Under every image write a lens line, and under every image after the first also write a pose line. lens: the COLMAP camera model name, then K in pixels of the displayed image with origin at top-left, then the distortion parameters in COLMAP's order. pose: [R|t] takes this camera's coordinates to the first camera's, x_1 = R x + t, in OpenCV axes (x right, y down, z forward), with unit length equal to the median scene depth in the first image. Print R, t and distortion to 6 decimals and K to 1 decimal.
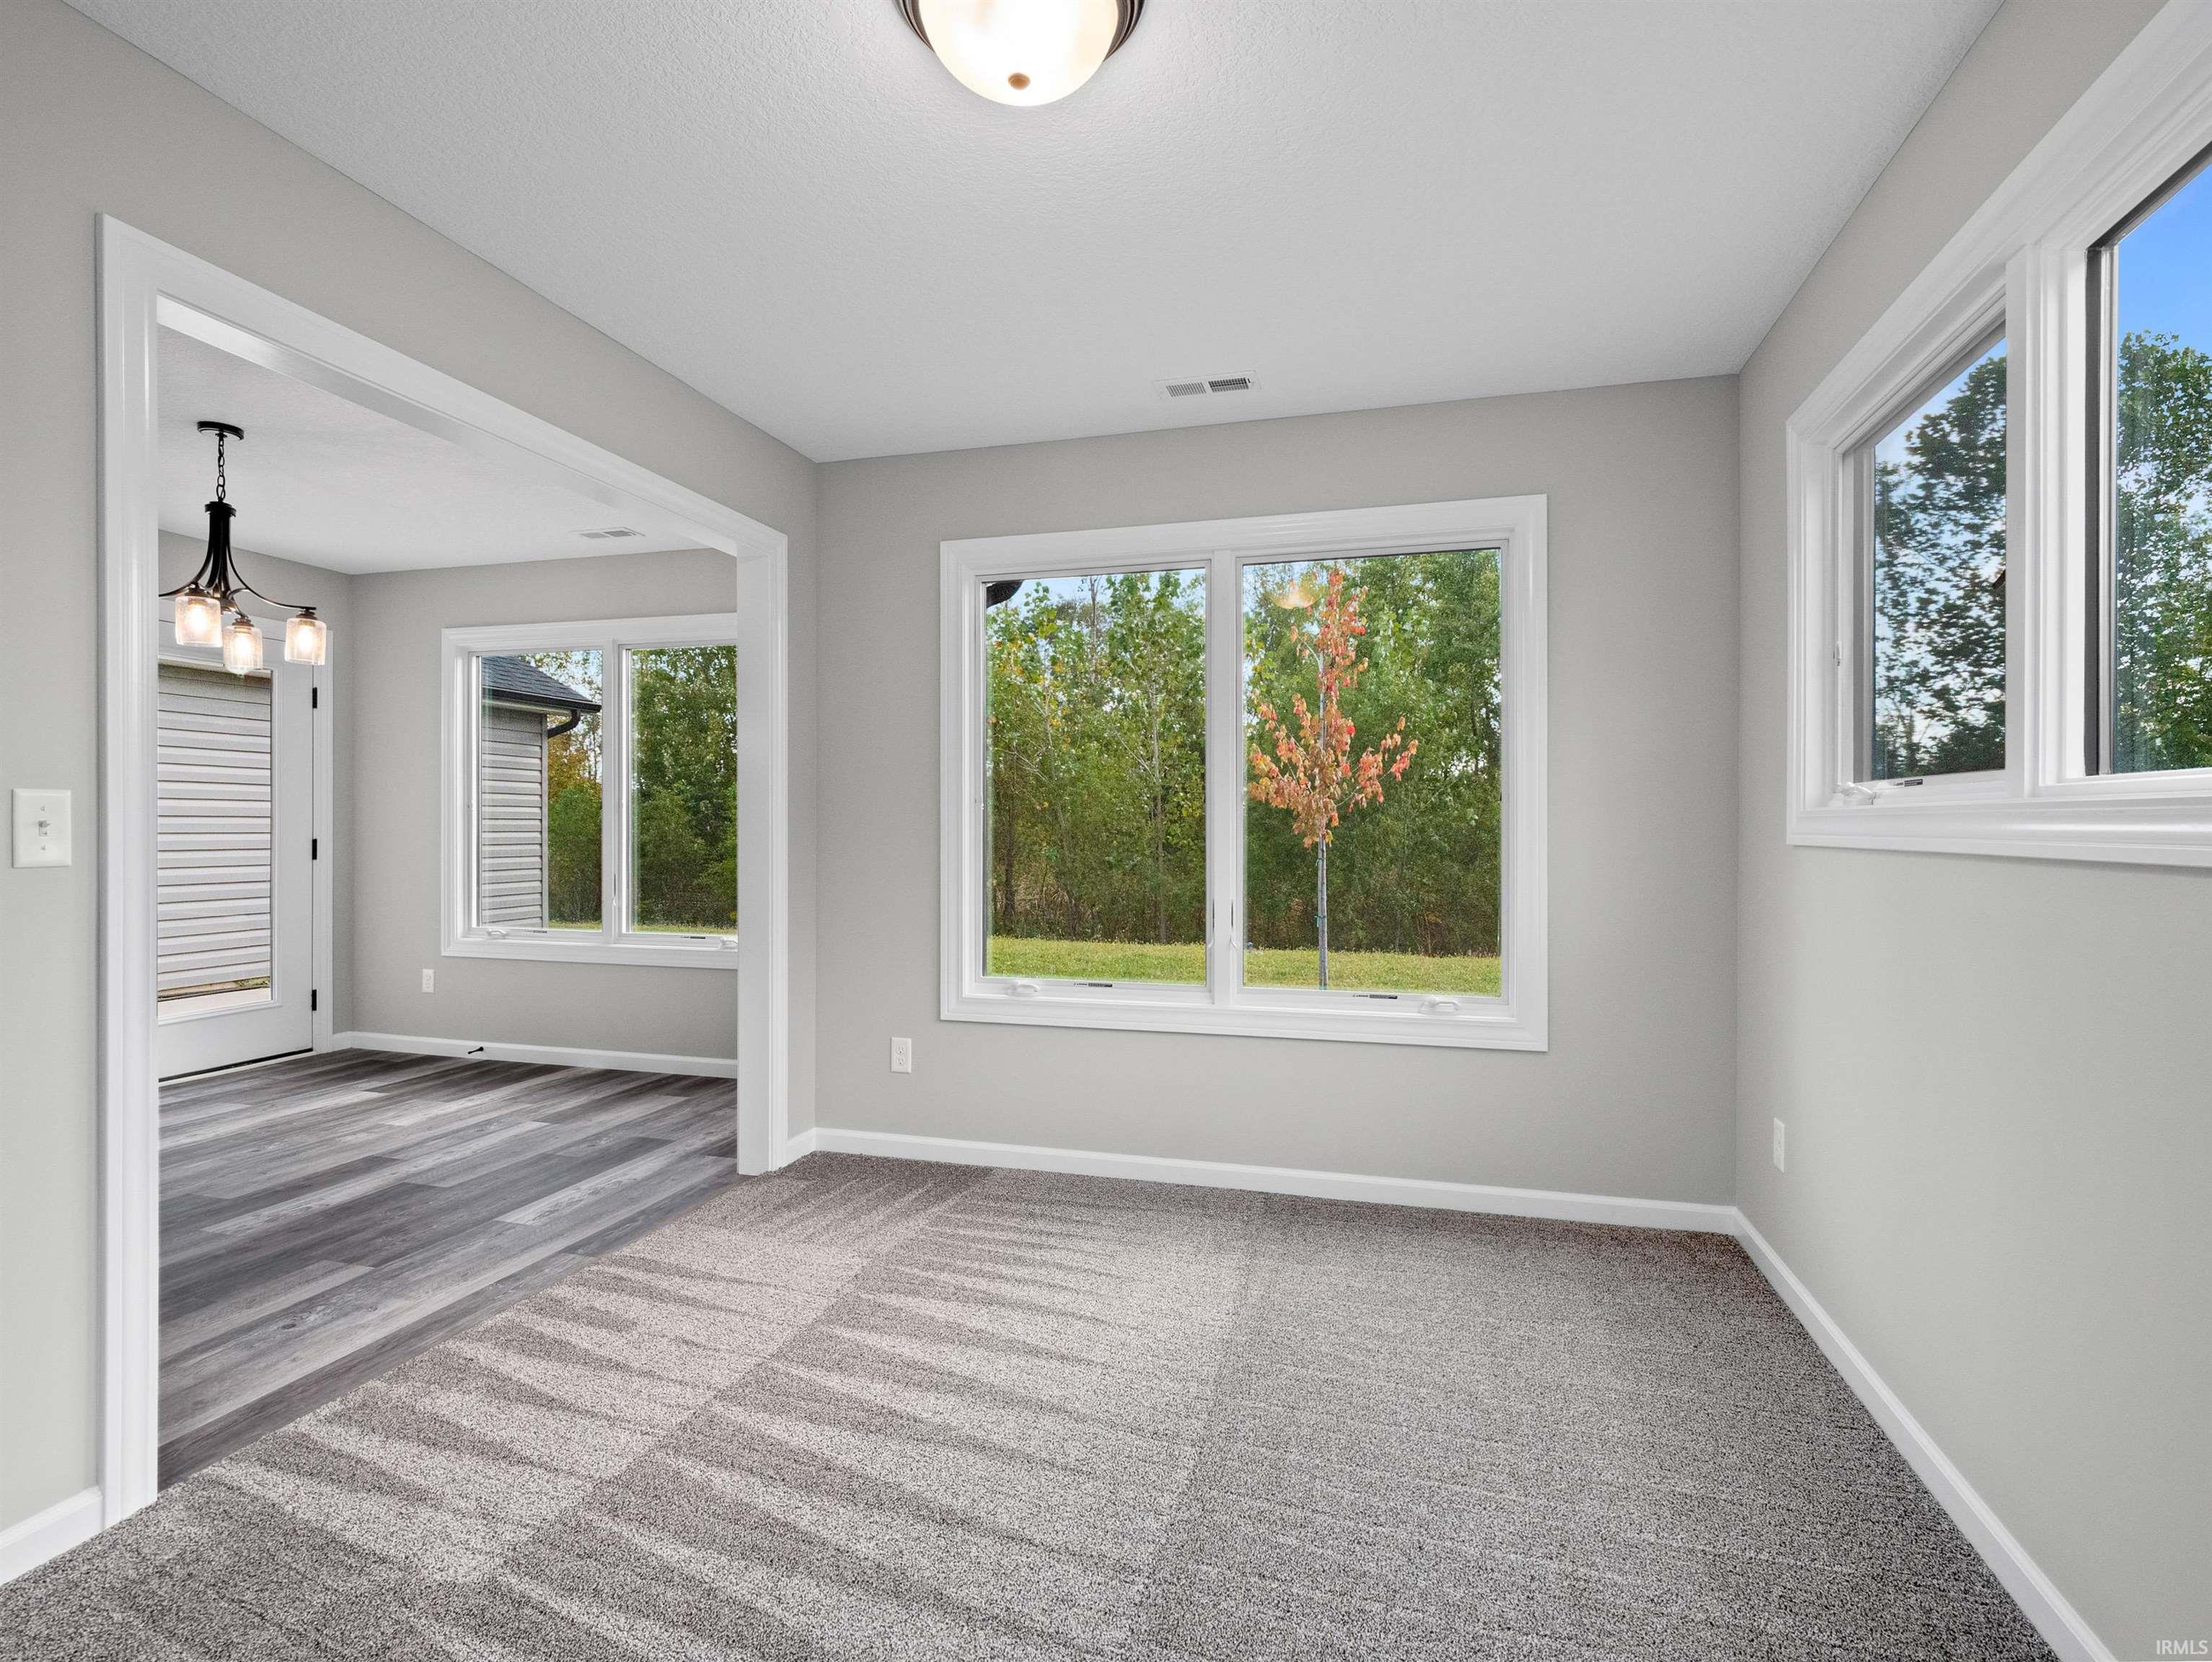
lens RADIAL K [[1076.3, 0, 1094.7], [0, 1076.3, 834.9], [0, 0, 1]] dist [0.003732, -0.008436]
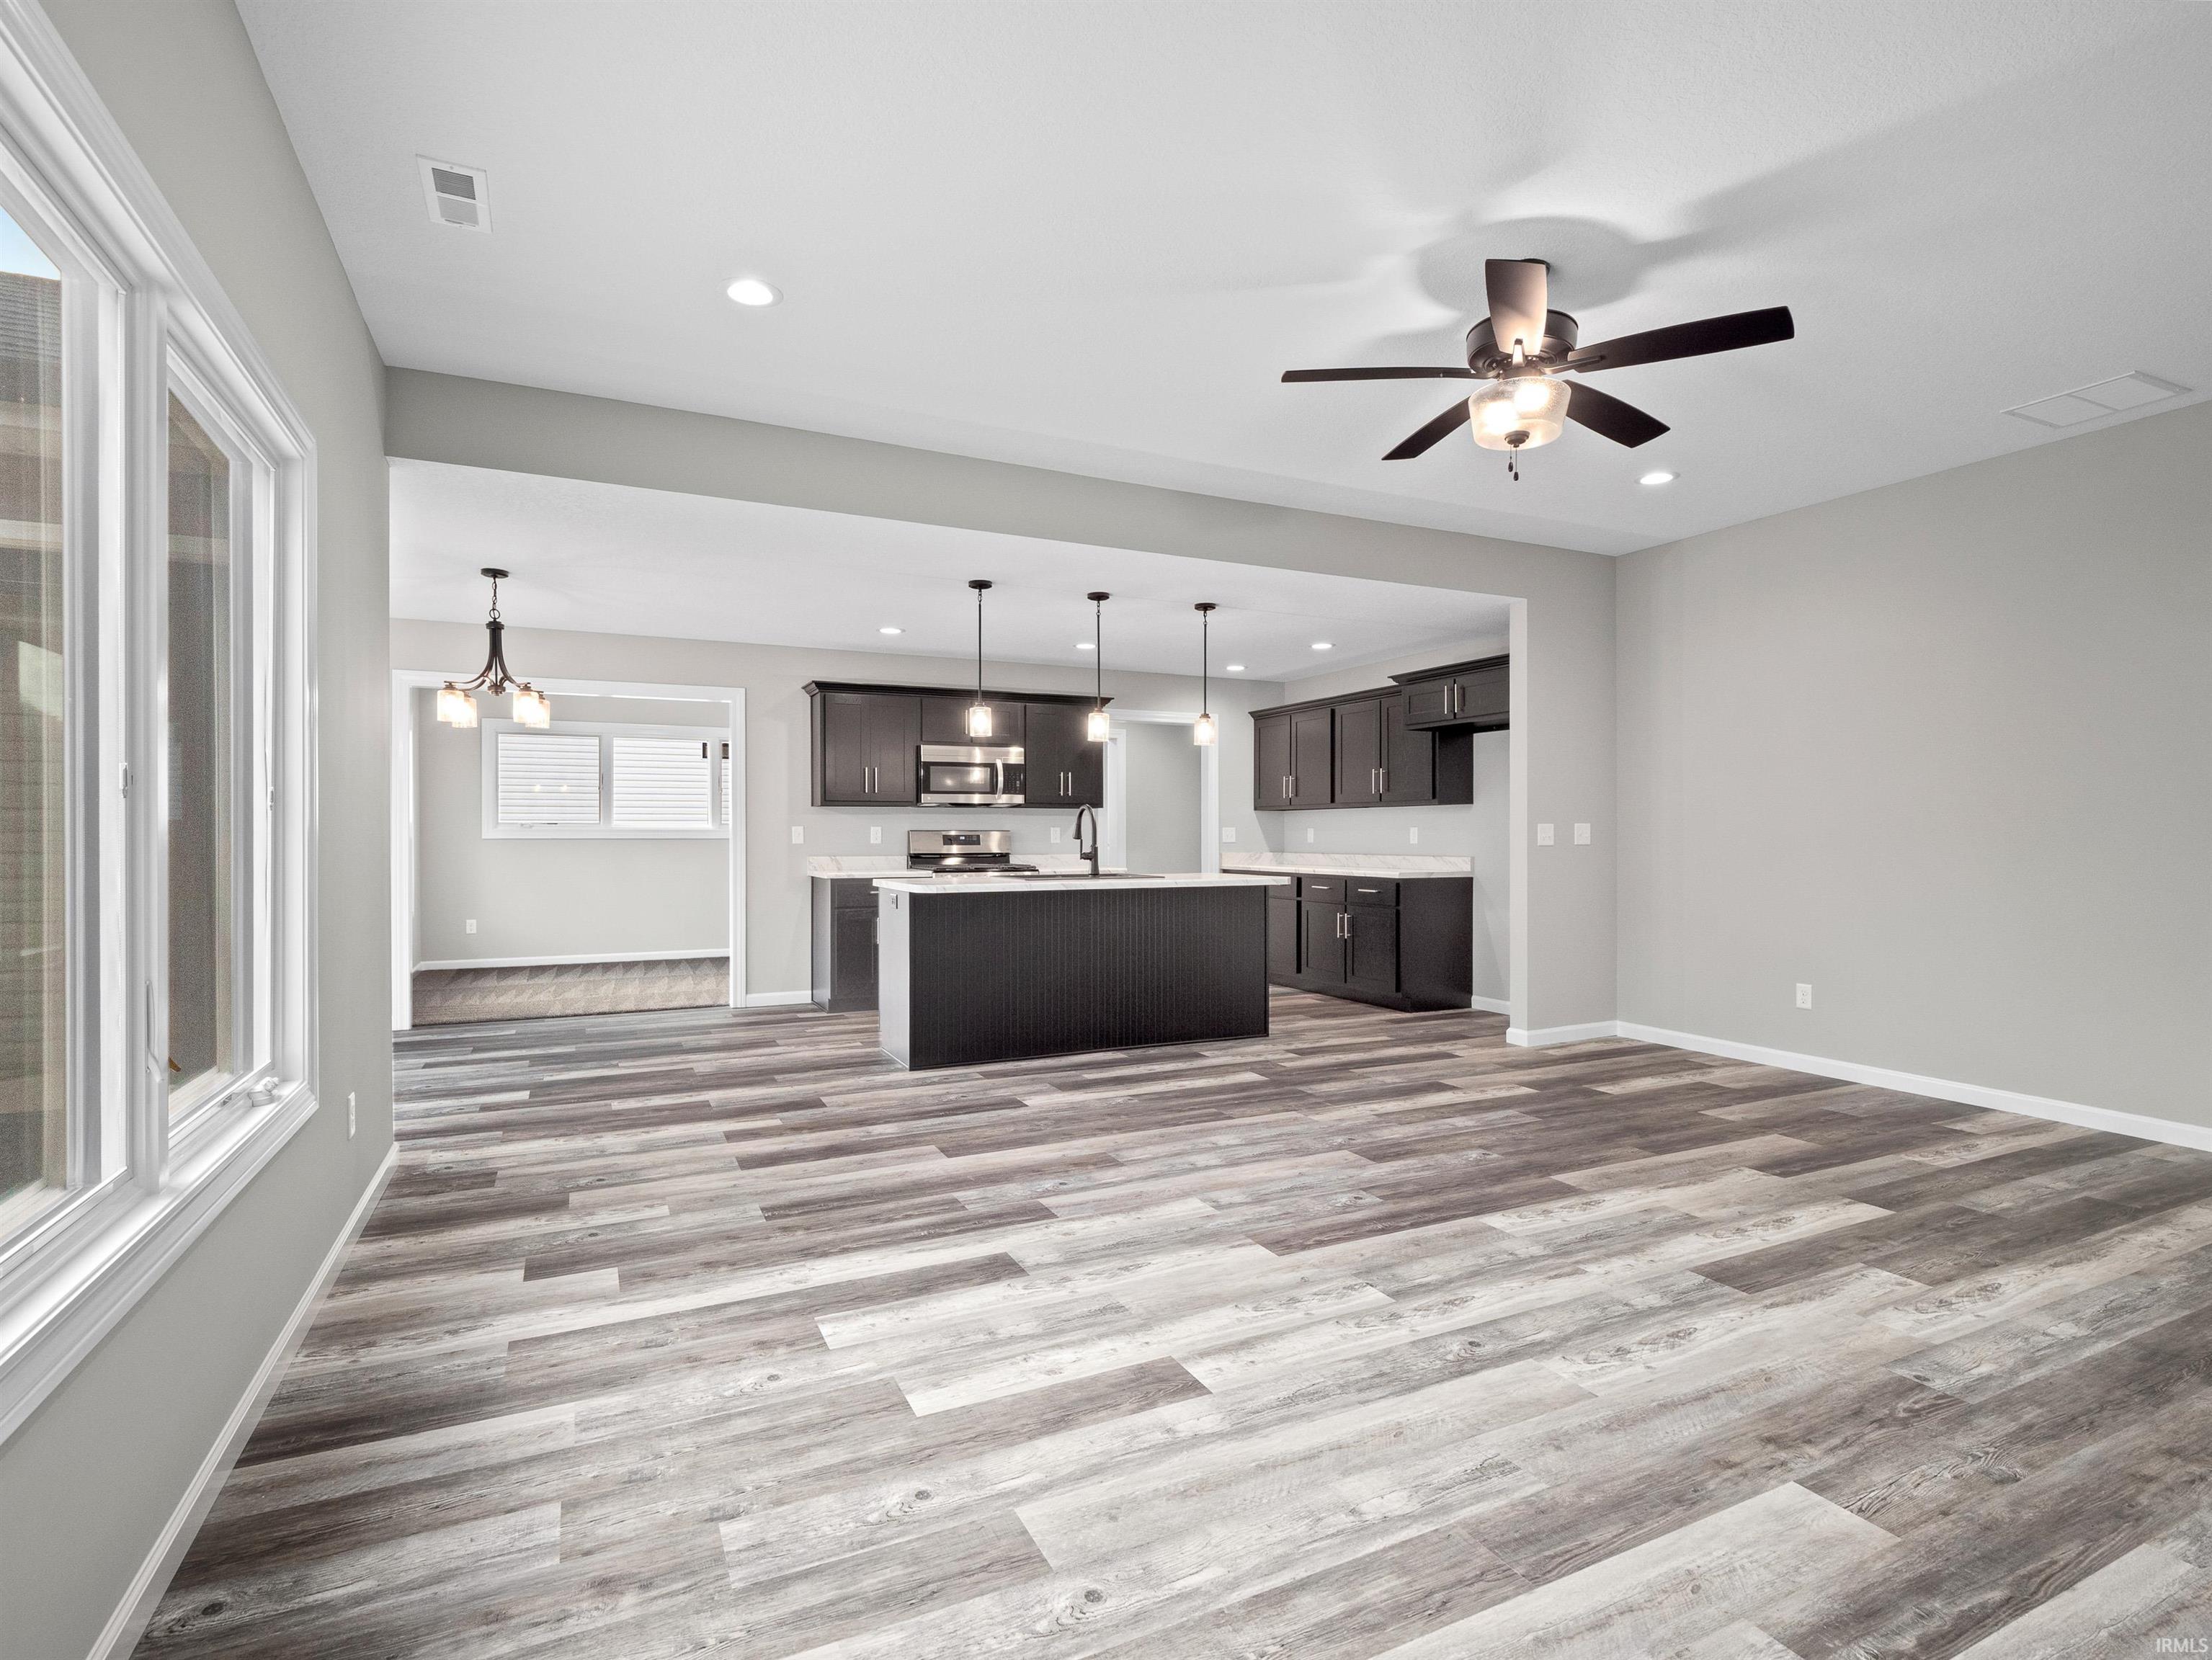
lens RADIAL K [[1077.6, 0, 1104.9], [0, 1077.6, 837.0], [0, 0, 1]] dist [-0.014523, 0.002549]
pose [[-0.667227, -0.007881, 0.744813, -1.931032], [0.002378, 0.999916, 0.012710, -0.018570], [-0.744851, 0.010252, -0.667152, 1.056104]]
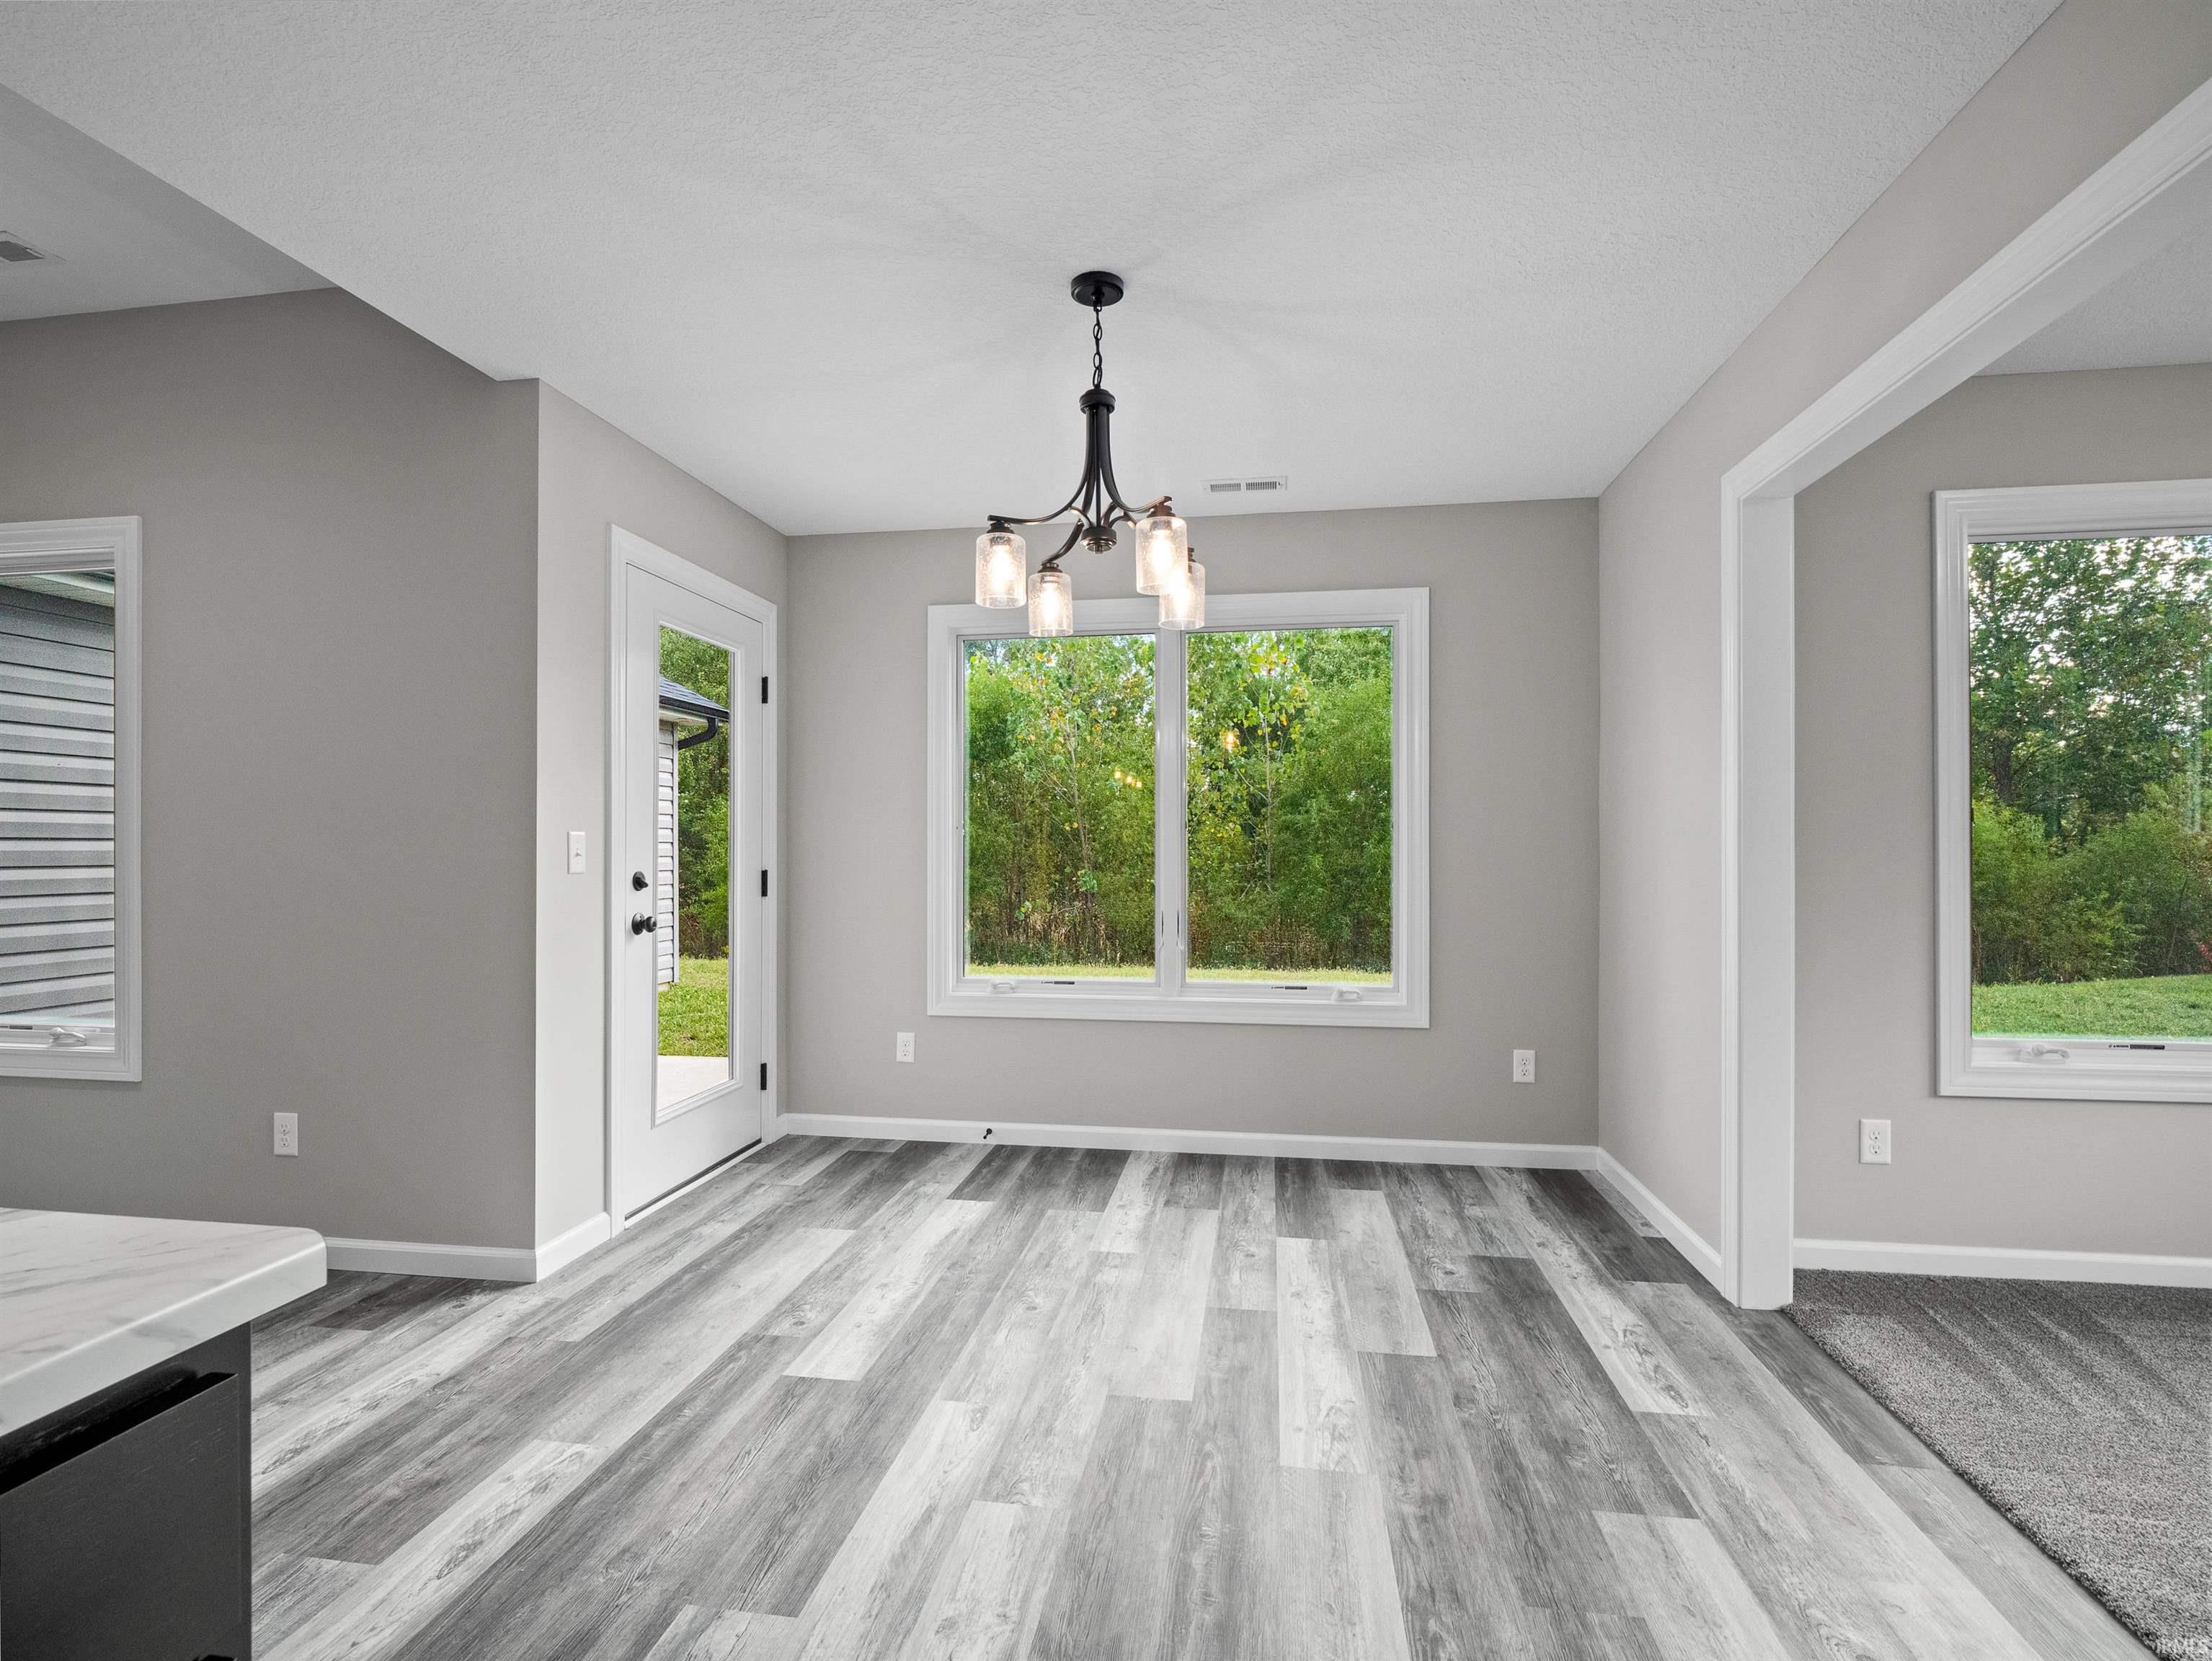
lens RADIAL K [[1076.4, 0, 1094.7], [0, 1076.4, 834.4], [0, 0, 1]] dist [0.003732, -0.008436]
pose [[0.992748, -0.004810, 0.120114, -0.695396], [0.007048, 0.999809, -0.018212, -0.007065], [-0.120004, 0.018926, 0.992593, 0.234308]]
